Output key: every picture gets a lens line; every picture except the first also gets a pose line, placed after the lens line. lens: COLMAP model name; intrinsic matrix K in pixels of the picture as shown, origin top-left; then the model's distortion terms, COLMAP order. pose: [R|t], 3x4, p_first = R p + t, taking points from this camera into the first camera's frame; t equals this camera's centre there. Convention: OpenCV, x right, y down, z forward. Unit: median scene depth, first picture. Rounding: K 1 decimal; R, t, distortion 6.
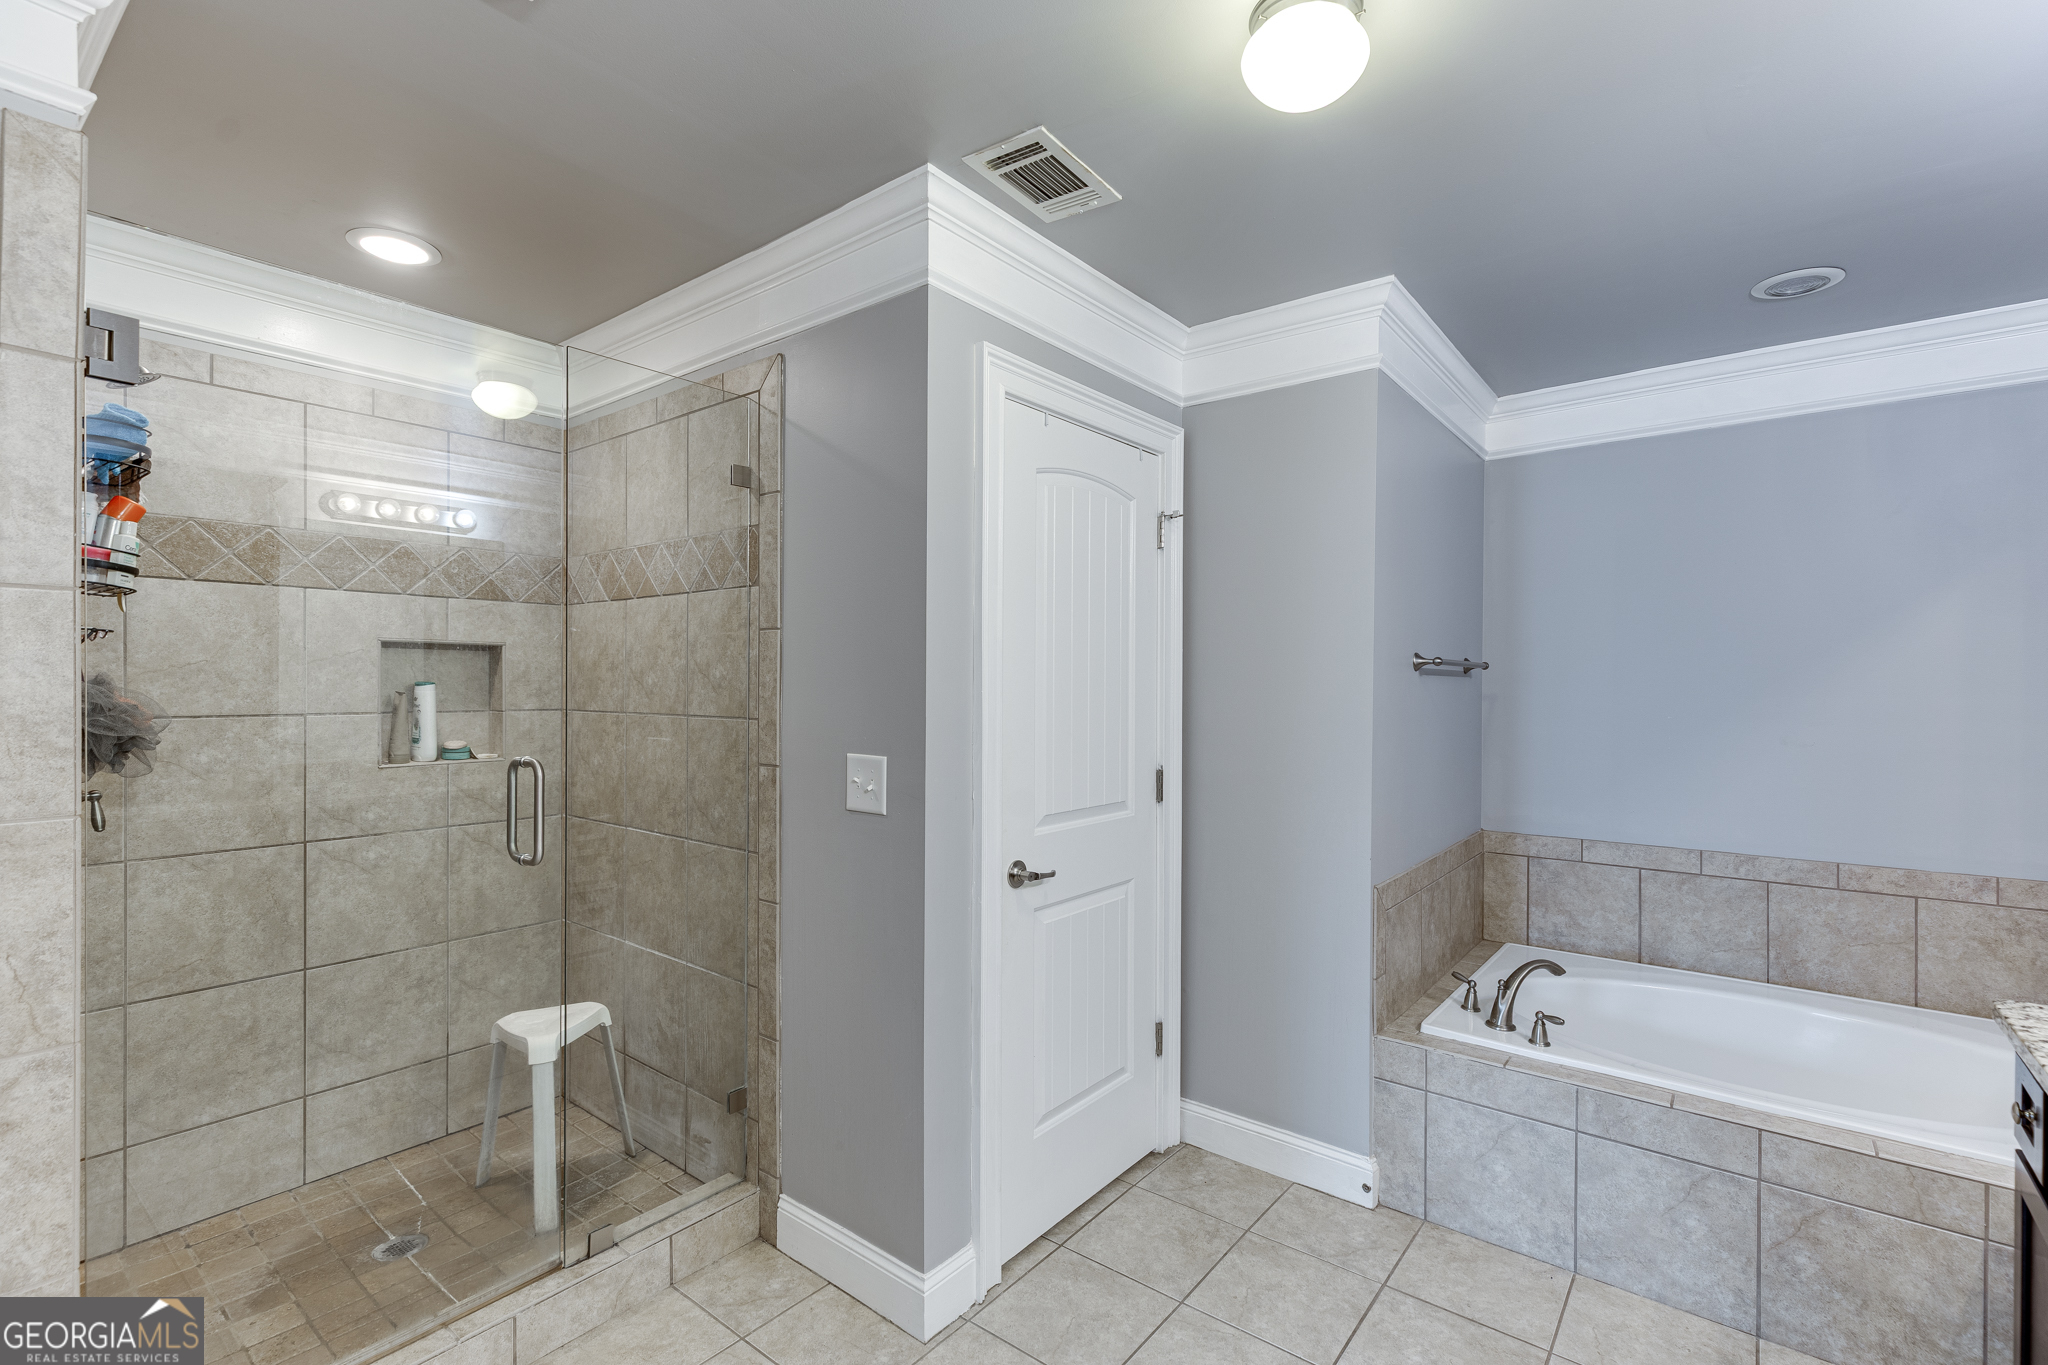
lens RADIAL K [[917.1, 0, 1028.2], [0, 917.1, 679.2], [0, 0, 1]] dist [0.001721, -0.001135]
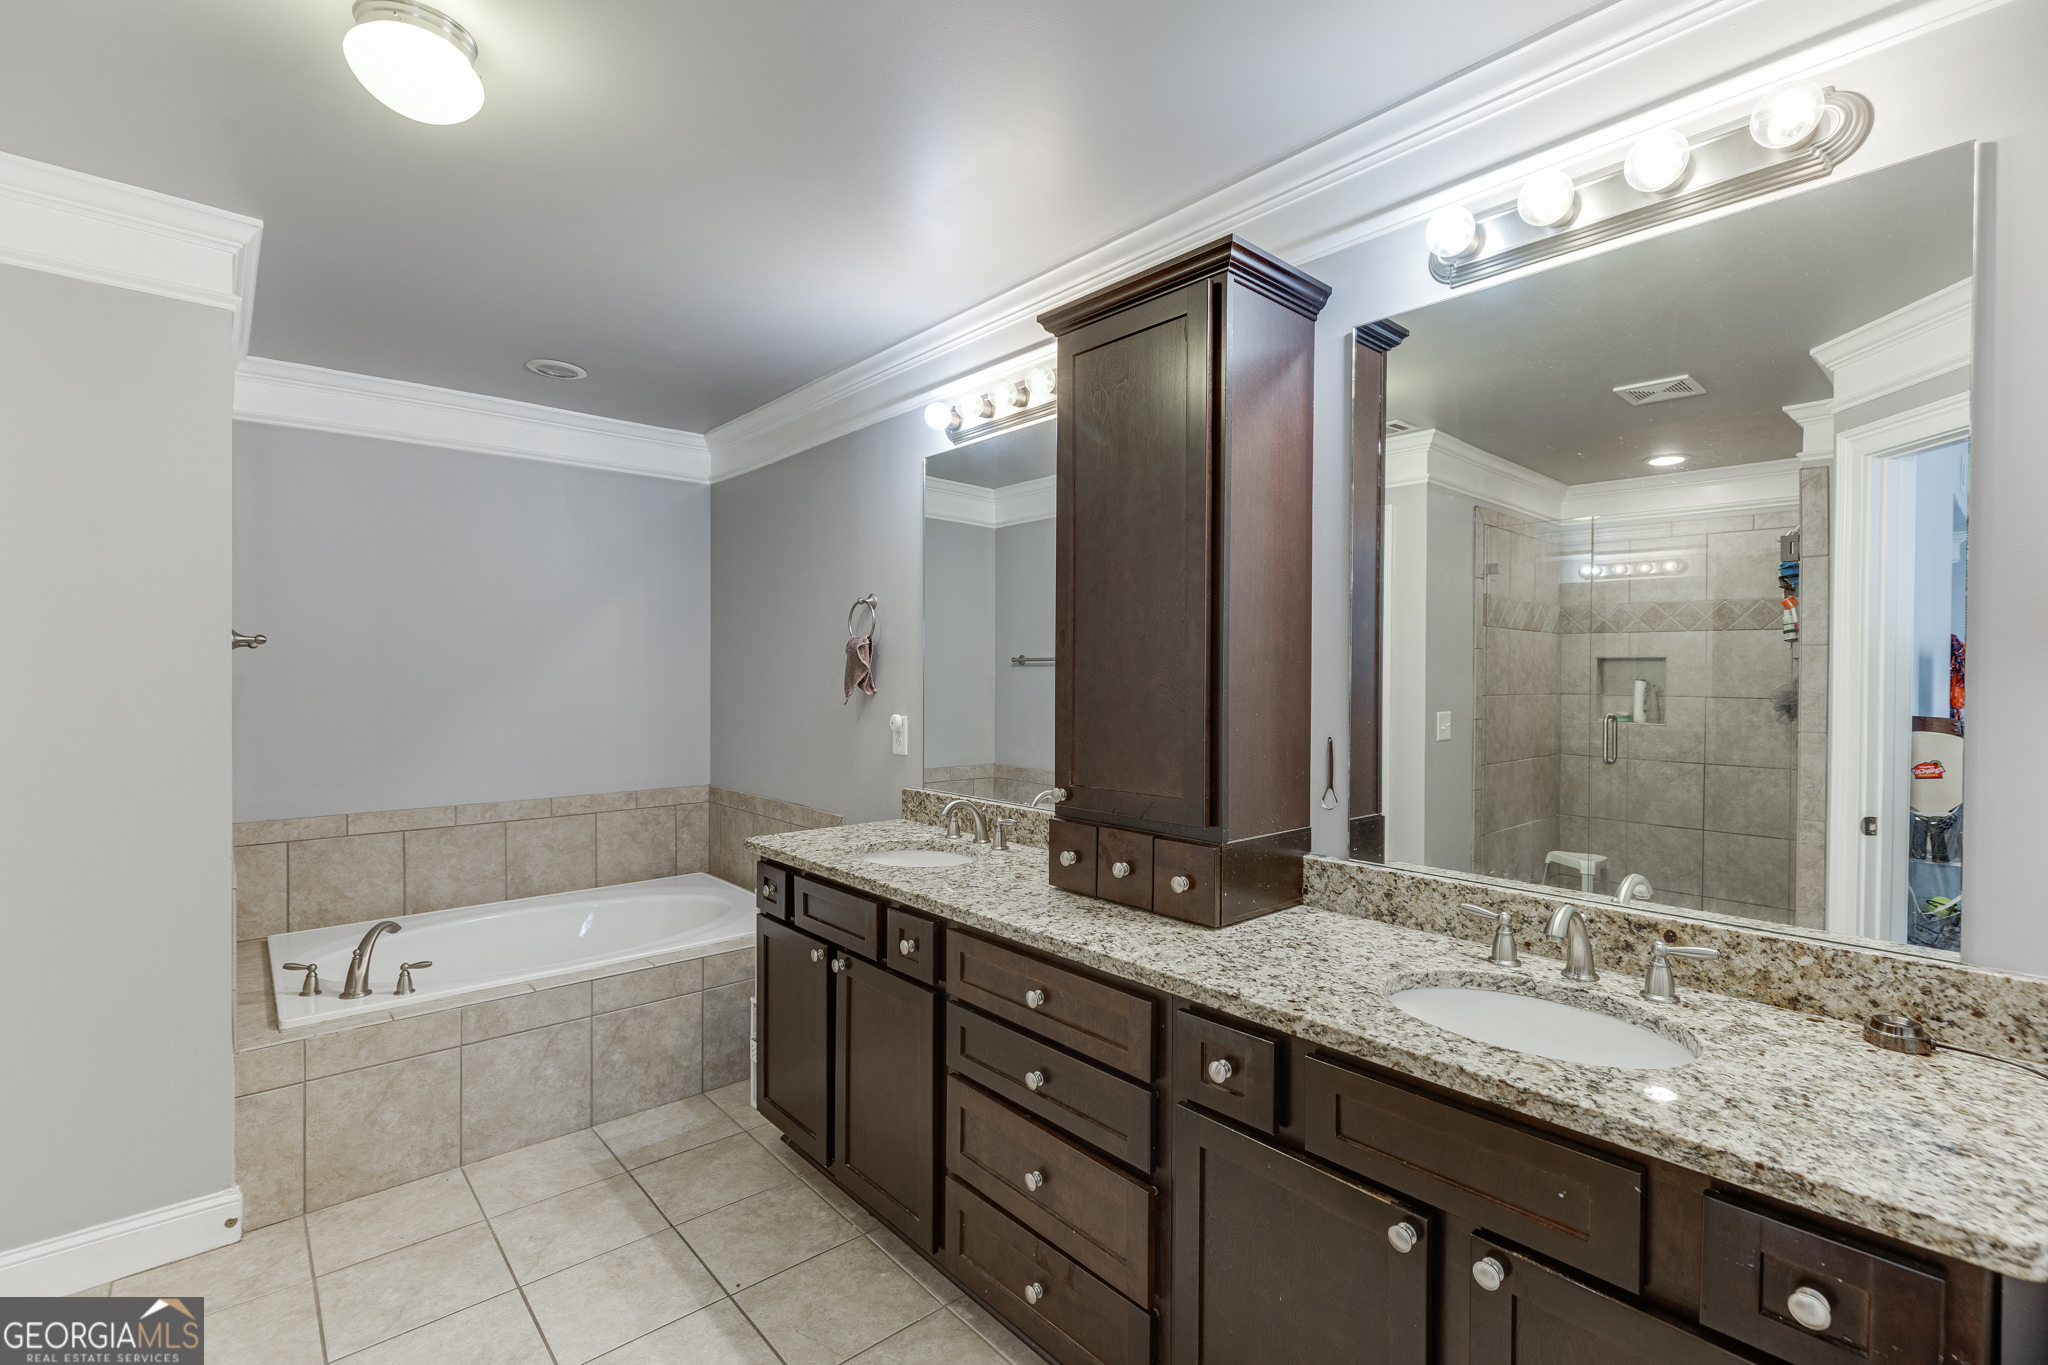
lens RADIAL K [[917.1, 0, 1040.5], [0, 917.1, 681.3], [0, 0, 1]] dist [0.001721, -0.001135]
pose [[0.168773, -0.012341, 0.985578, -0.364008], [-0.008394, 0.999867, 0.013958, 0.002999], [-0.985619, -0.010629, 0.168647, 0.064910]]
